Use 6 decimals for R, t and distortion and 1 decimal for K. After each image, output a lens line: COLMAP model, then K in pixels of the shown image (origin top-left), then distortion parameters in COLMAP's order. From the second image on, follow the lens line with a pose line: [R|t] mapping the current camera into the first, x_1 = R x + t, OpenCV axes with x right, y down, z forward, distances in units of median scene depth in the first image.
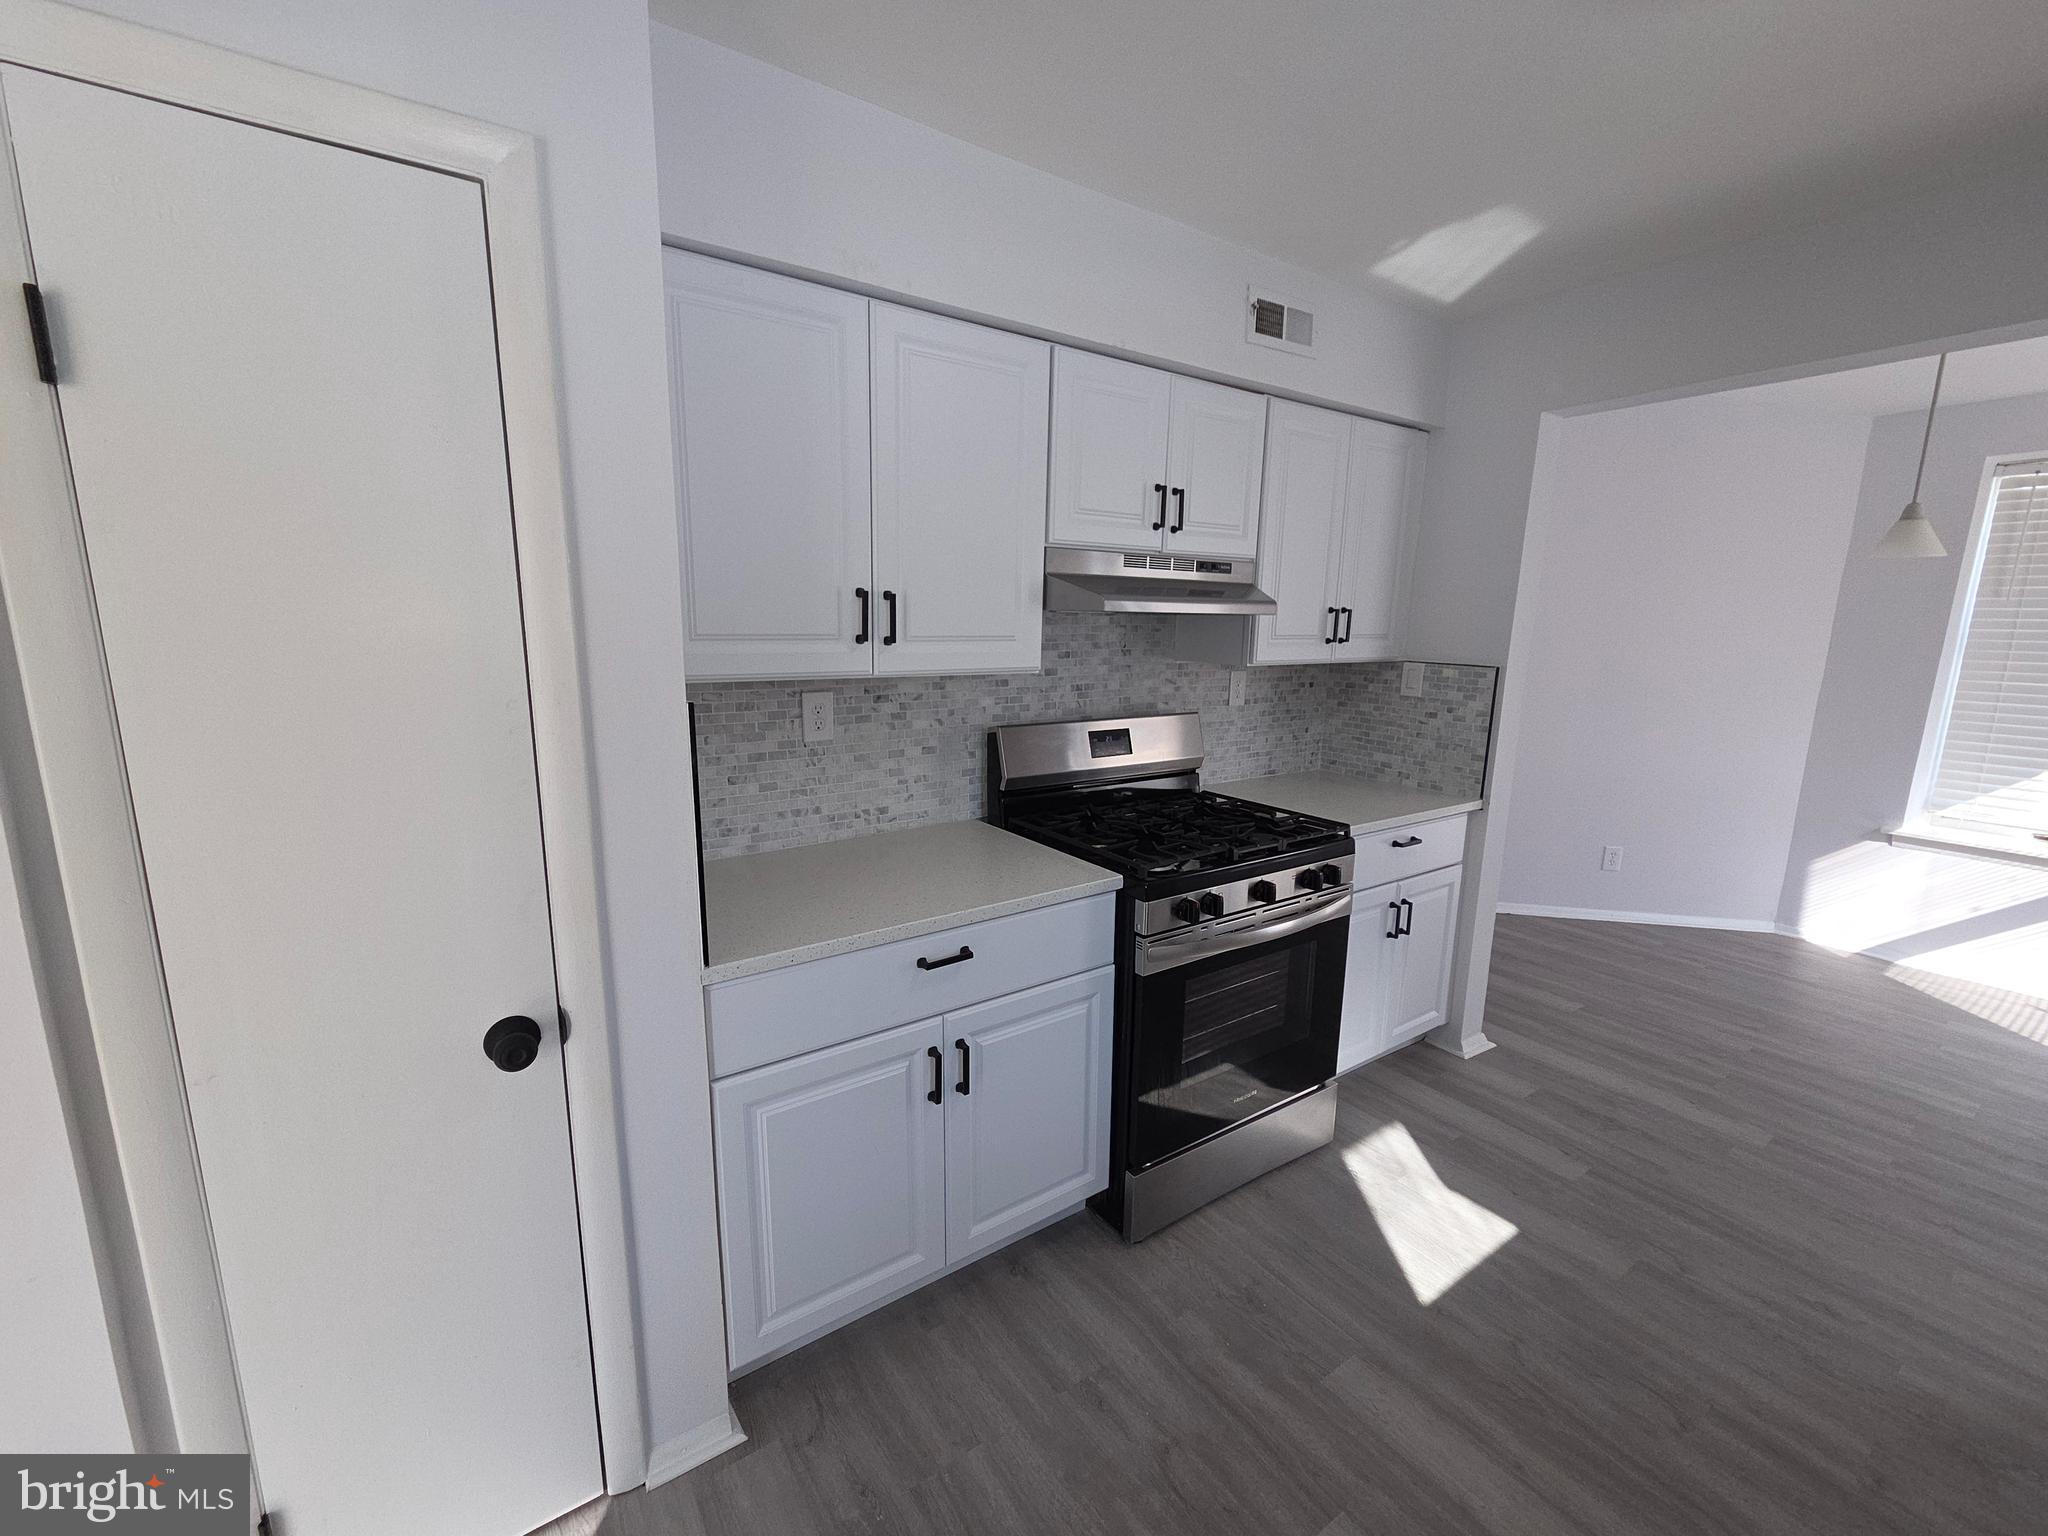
lens RADIAL K [[842.5, 0, 1016.7], [0, 842.5, 770.0], [0, 0, 1]] dist [-0.002930, 0.001472]
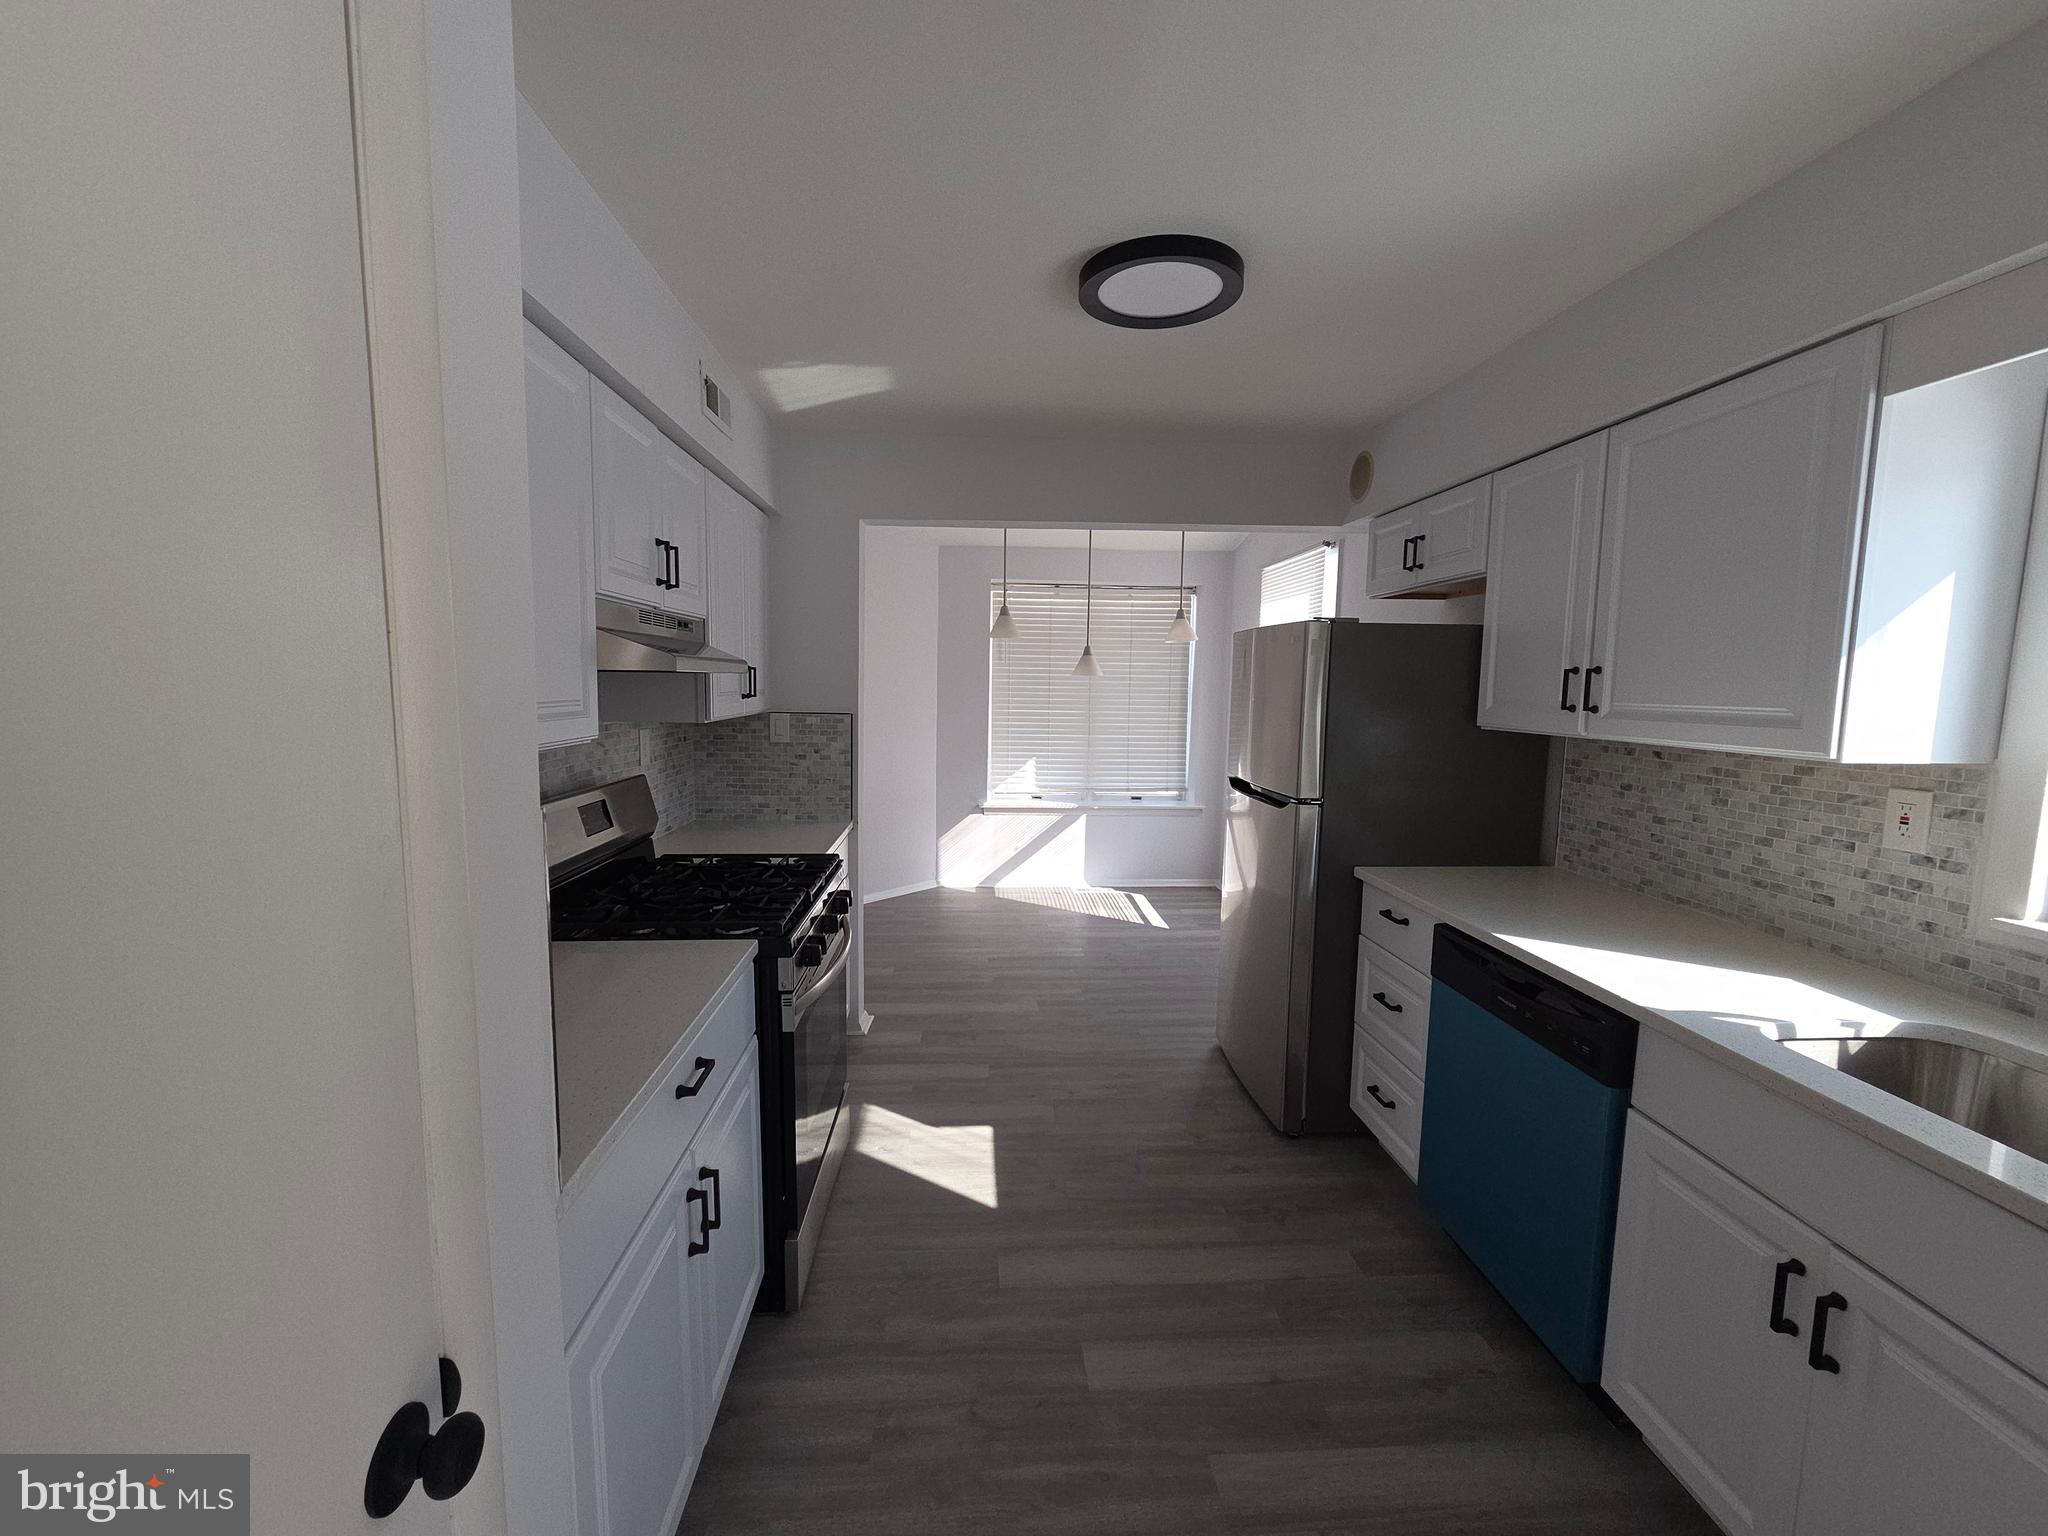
lens RADIAL K [[842.5, 0, 1015.3], [0, 842.5, 768.8], [0, 0, 1]] dist [-0.002930, 0.001472]
pose [[0.516510, -0.100417, 0.850373, -0.409363], [0.152461, 0.988016, 0.024067, -0.037096], [-0.842599, 0.117218, 0.525630, 0.161944]]
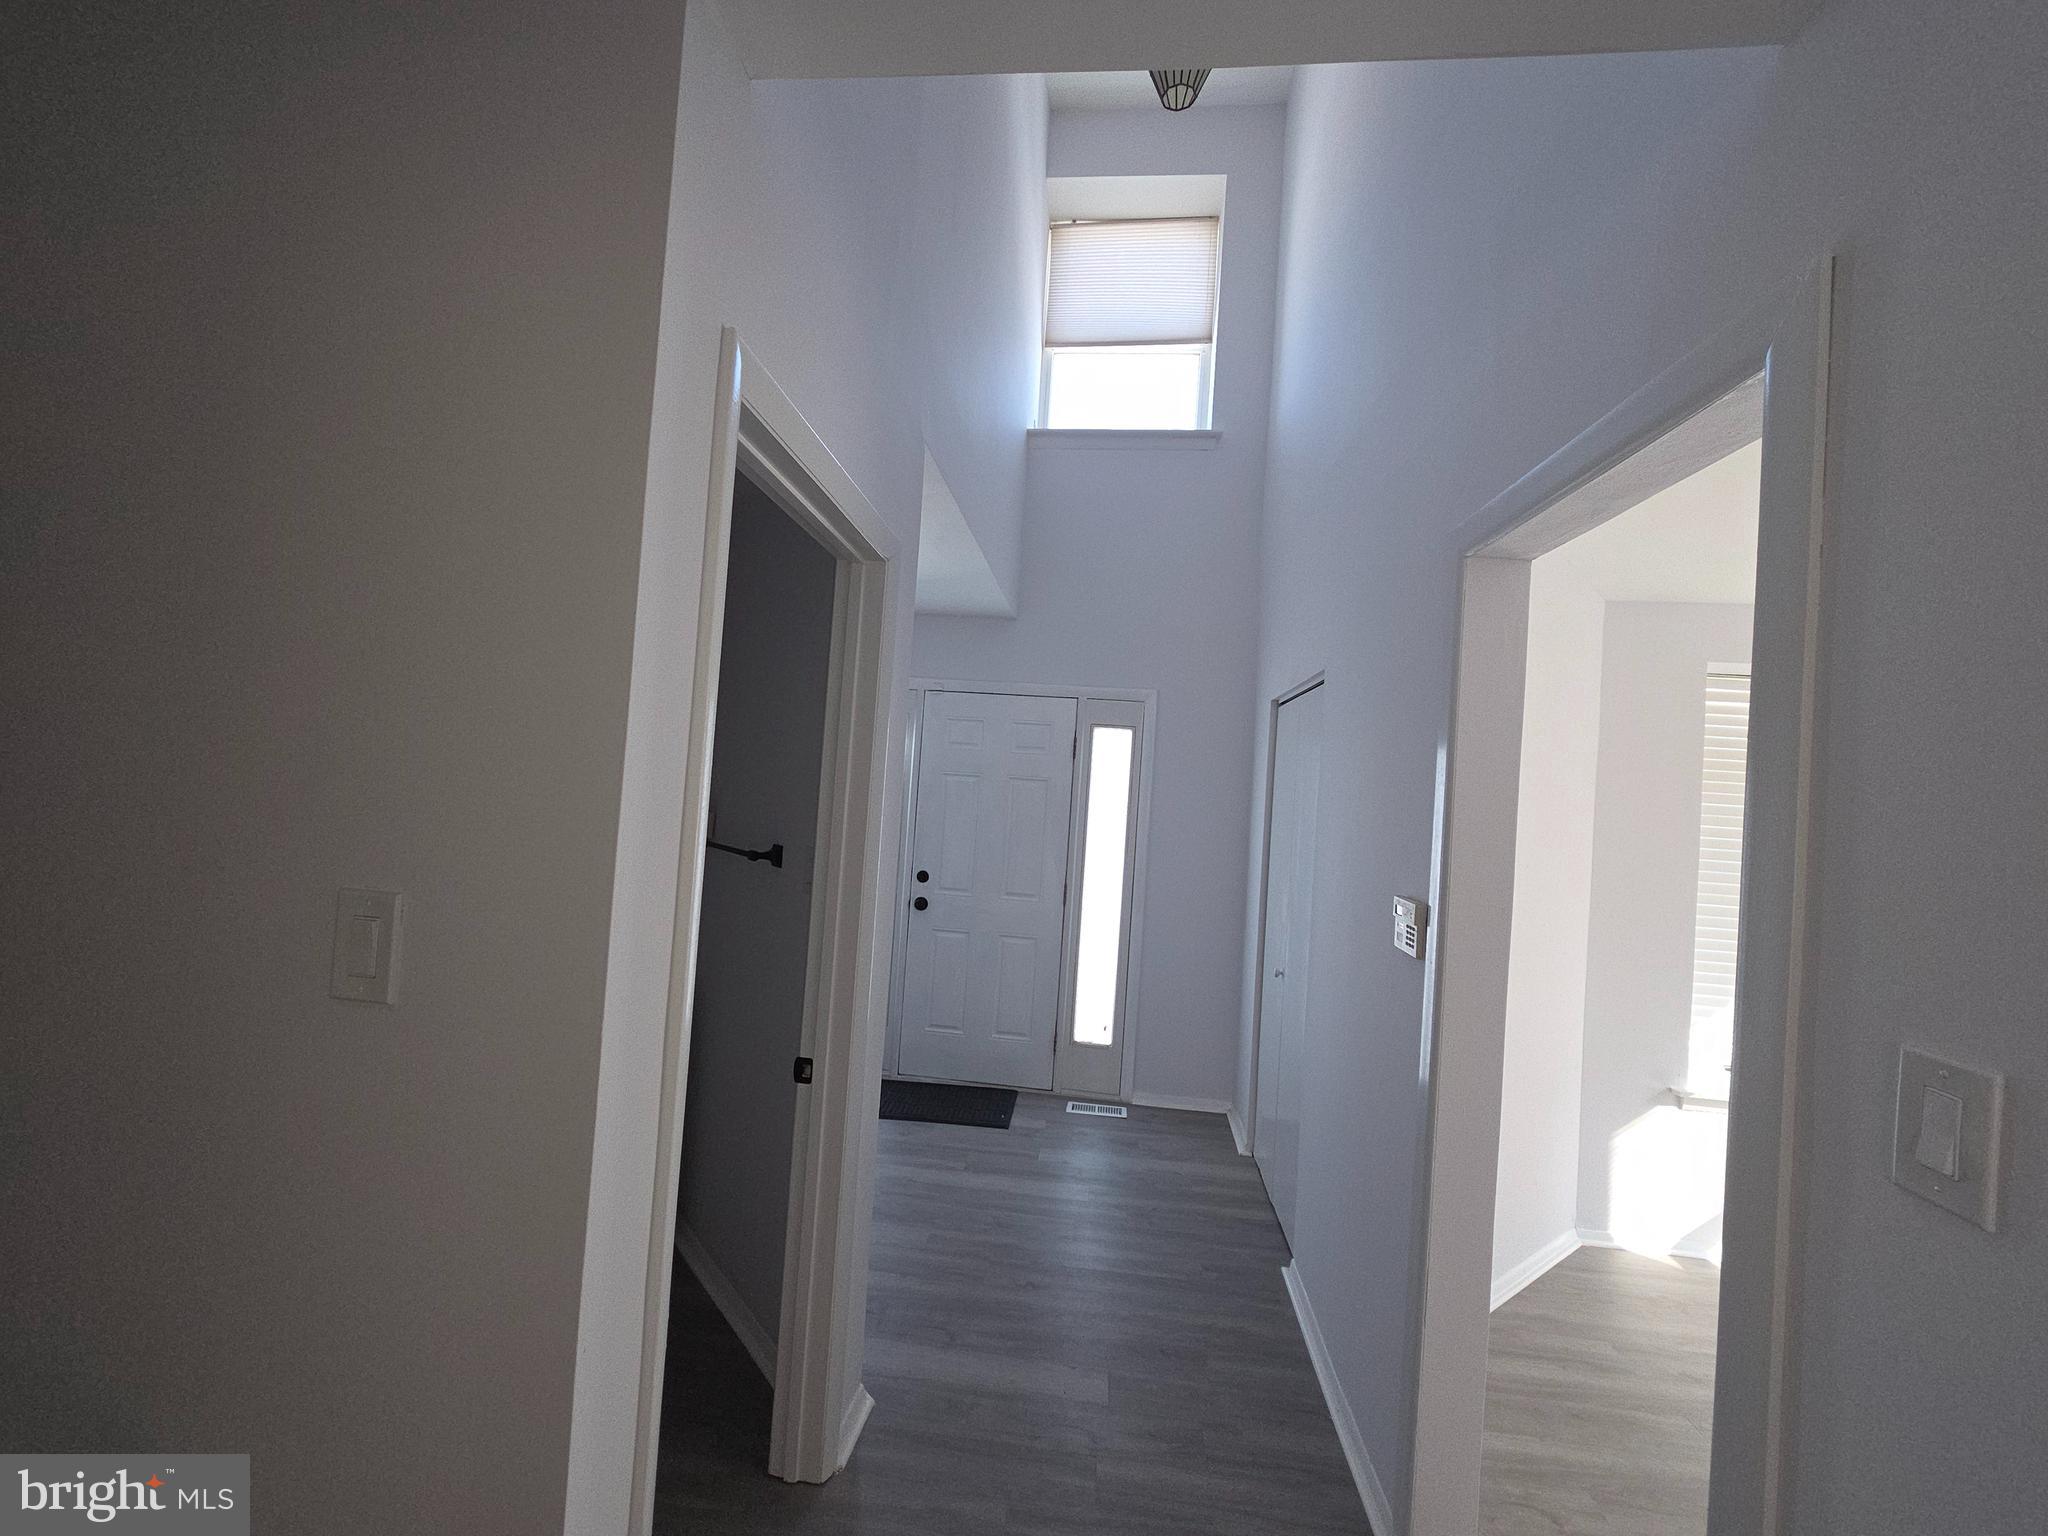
lens RADIAL K [[842.5, 0, 1031.8], [0, 842.5, 770.3], [0, 0, 1]] dist [-0.002930, 0.001472]
pose [[0.635634, 0.043950, 0.770739, 0.019910], [0.094486, 0.986443, -0.134172, -0.274687], [-0.766187, 0.158108, 0.622864, 1.413858]]
